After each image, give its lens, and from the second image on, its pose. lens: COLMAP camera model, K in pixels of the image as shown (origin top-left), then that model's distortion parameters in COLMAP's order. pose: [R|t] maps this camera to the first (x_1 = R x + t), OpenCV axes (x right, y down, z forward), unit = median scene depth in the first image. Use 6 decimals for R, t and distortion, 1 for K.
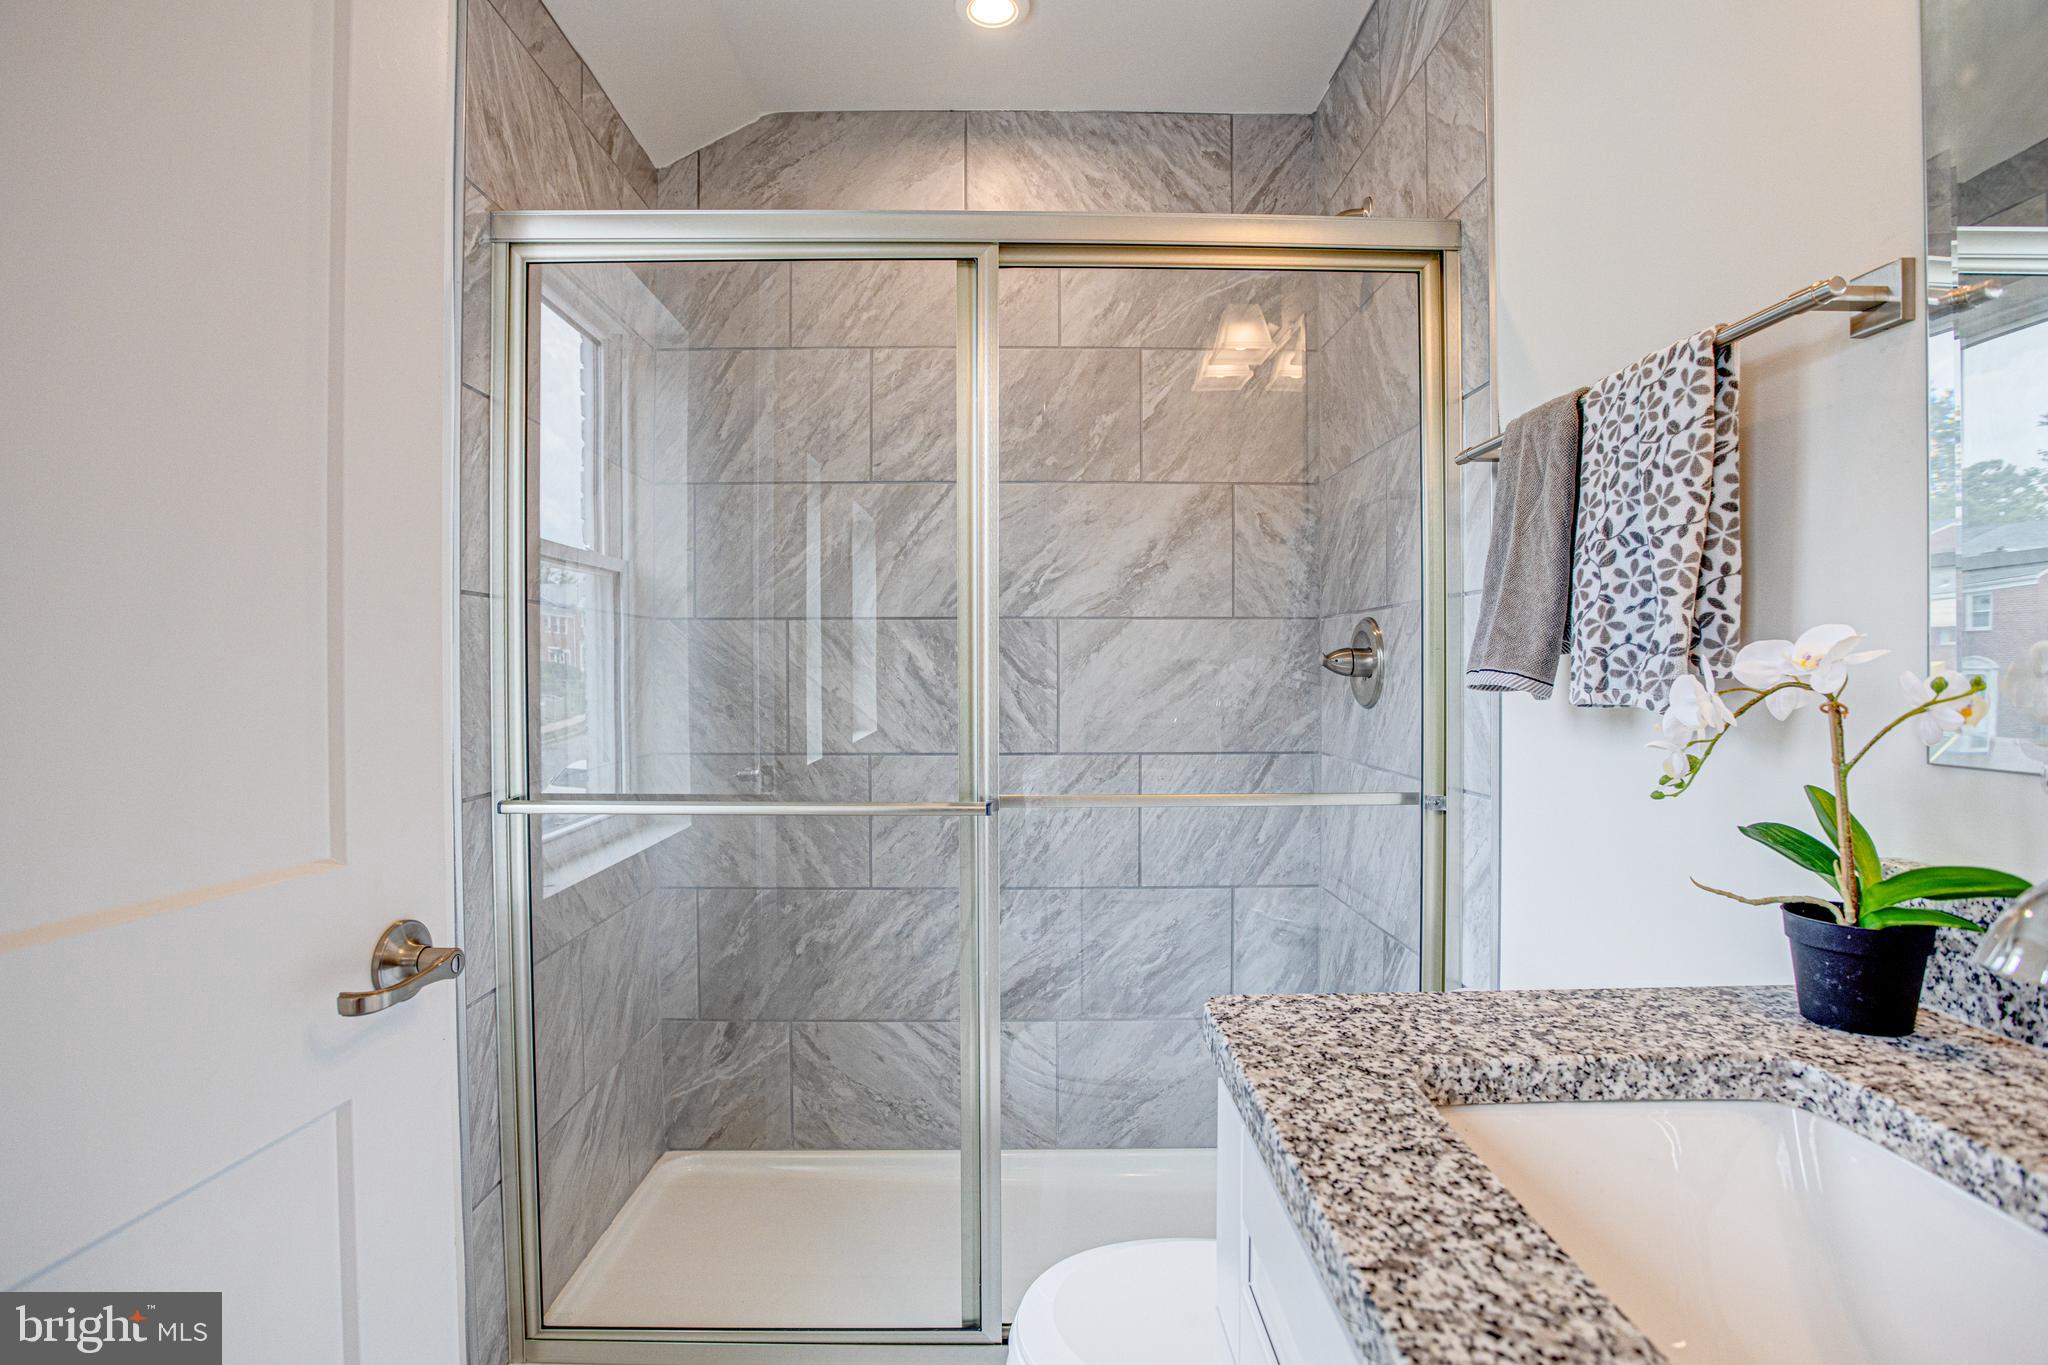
lens RADIAL K [[1026.5, 0, 1024.0], [0, 1026.5, 682.5], [0, 0, 1]] dist [-0.056173, 0.025294]
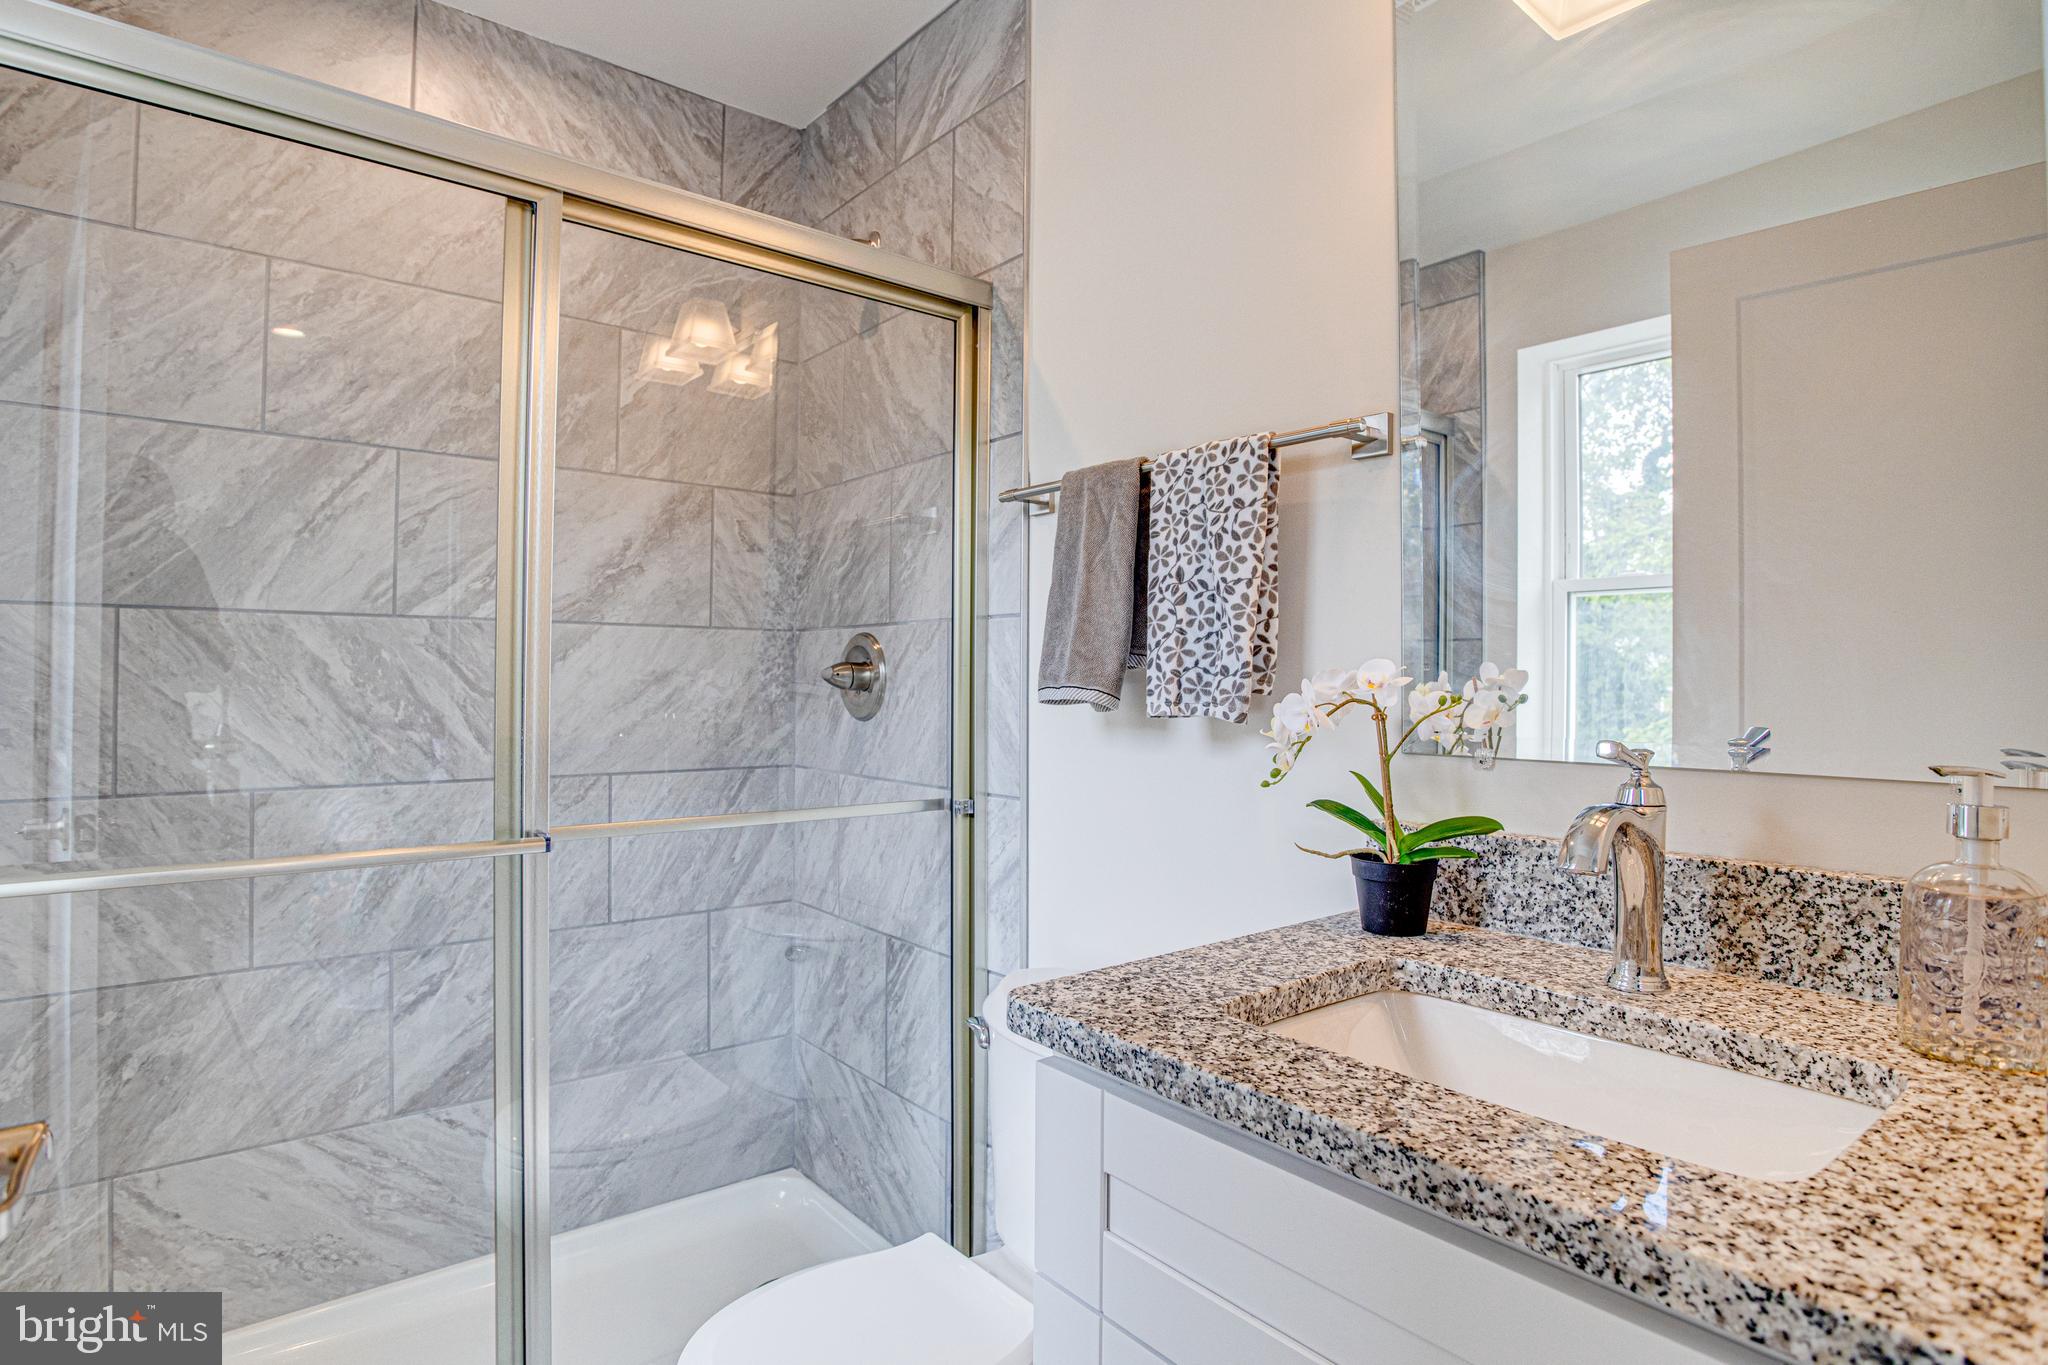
lens RADIAL K [[1088.1, 0, 1031.7], [0, 1088.1, 668.3], [0, 0, 1]] dist [-0.060400, 0.032378]
pose [[0.781767, 0.014061, 0.623412, -0.193895], [-0.000593, 0.999762, -0.021805, -0.003468], [-0.623571, 0.016677, 0.781589, 0.029419]]
